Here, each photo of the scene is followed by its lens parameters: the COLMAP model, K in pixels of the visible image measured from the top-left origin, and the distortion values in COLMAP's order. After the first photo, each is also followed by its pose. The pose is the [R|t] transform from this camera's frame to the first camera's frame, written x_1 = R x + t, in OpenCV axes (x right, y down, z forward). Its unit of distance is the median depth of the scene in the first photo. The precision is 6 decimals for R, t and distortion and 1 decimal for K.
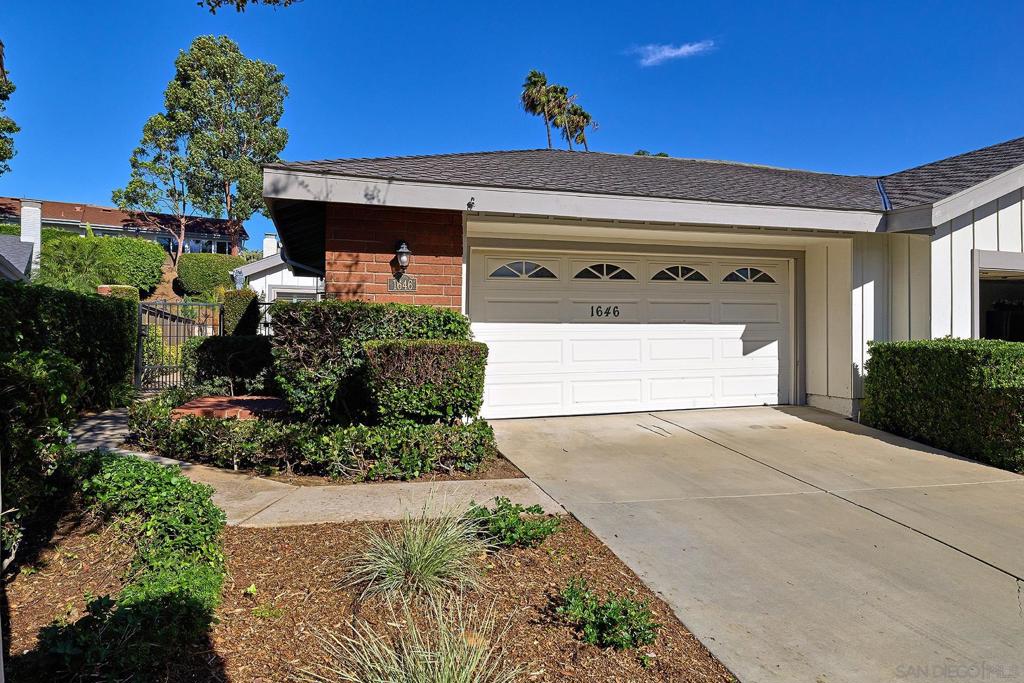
lens RADIAL K [[655.2, 0, 514.3], [0, 655.2, 324.4], [0, 0, 1]] dist [0.008655, 0.001772]
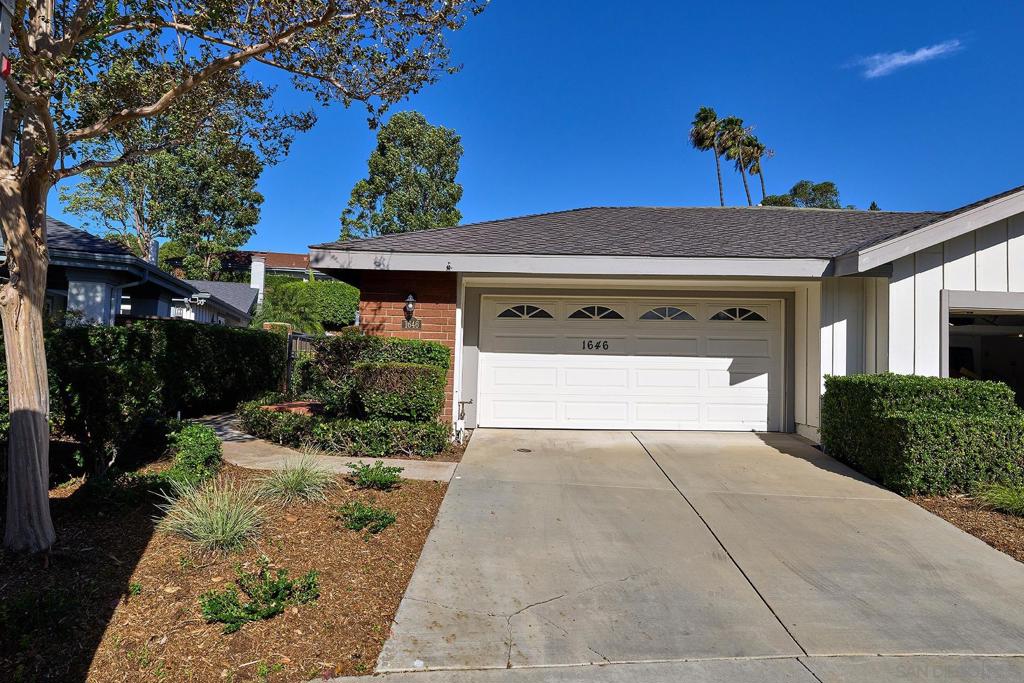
lens RADIAL K [[655.2, 0, 514.3], [0, 655.2, 324.4], [0, 0, 1]] dist [0.008655, 0.001772]
pose [[0.950345, 0.001865, -0.311194, 0.370919], [-0.016962, 0.998806, -0.045815, 0.000266], [0.310737, 0.048818, 0.949242, -0.200925]]
